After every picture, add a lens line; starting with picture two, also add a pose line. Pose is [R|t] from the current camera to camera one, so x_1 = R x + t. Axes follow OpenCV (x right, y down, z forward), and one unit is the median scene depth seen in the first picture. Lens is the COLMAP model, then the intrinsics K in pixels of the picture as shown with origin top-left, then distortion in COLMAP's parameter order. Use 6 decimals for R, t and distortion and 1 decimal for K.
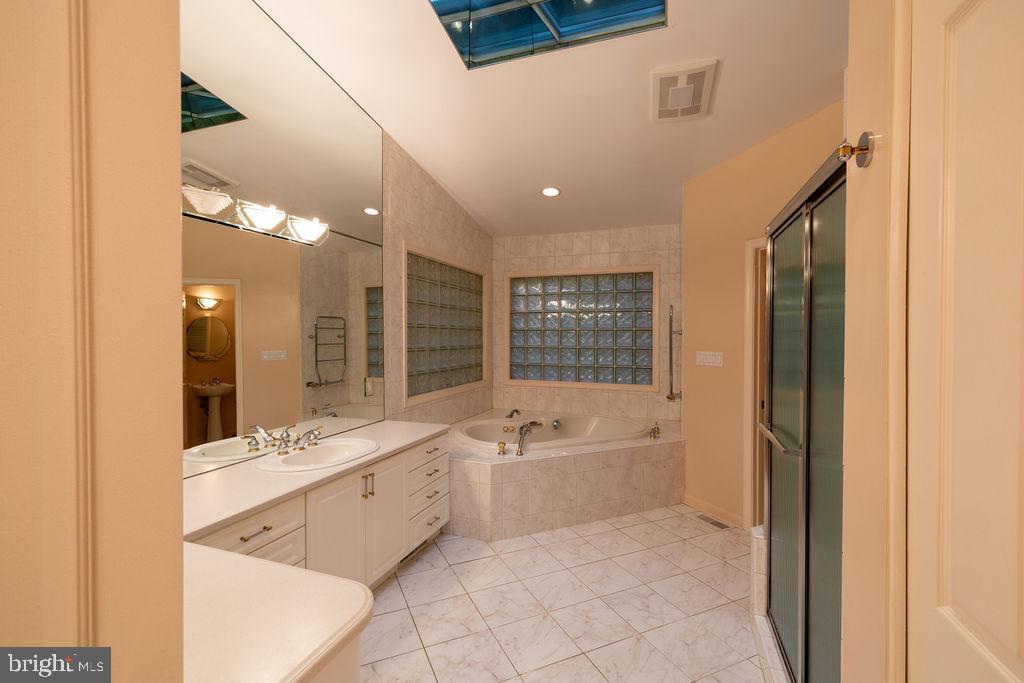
lens RADIAL K [[434.1, 0, 512.0], [0, 434.1, 341.5], [0, 0, 1]] dist [-0.000600, -0.000142]
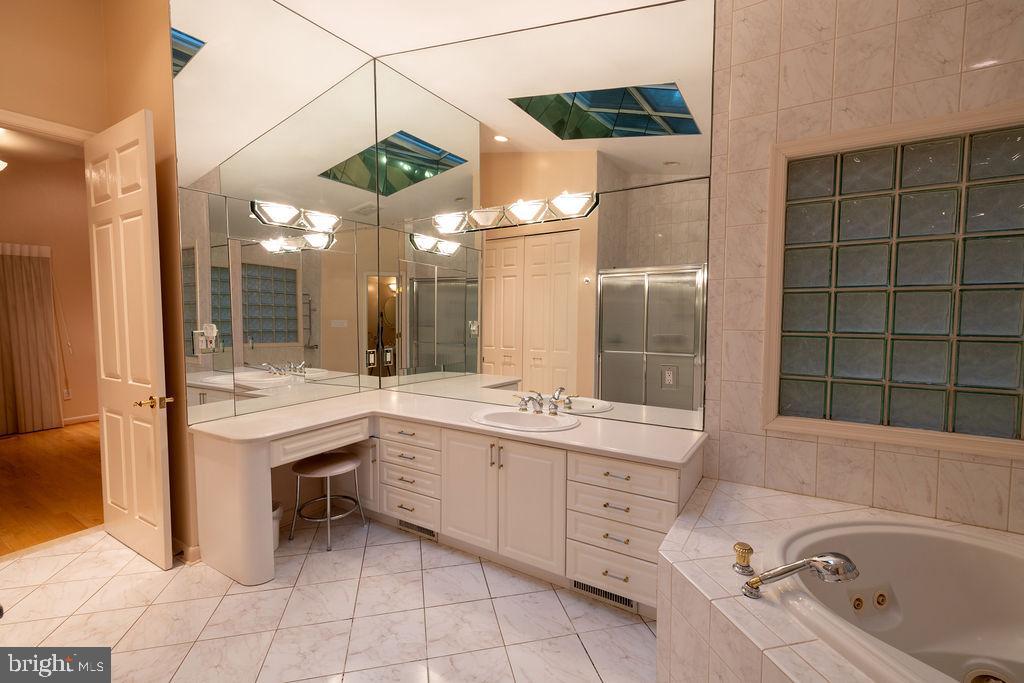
lens RADIAL K [[458.6, 0, 512.0], [0, 458.6, 341.5], [0, 0, 1]] dist [-0.000978, 0.000426]
pose [[-0.205756, 0.062836, -0.976584, 0.694826], [-0.013726, 0.997653, 0.067083, -0.010694], [0.978507, 0.027207, -0.204411, 1.241091]]
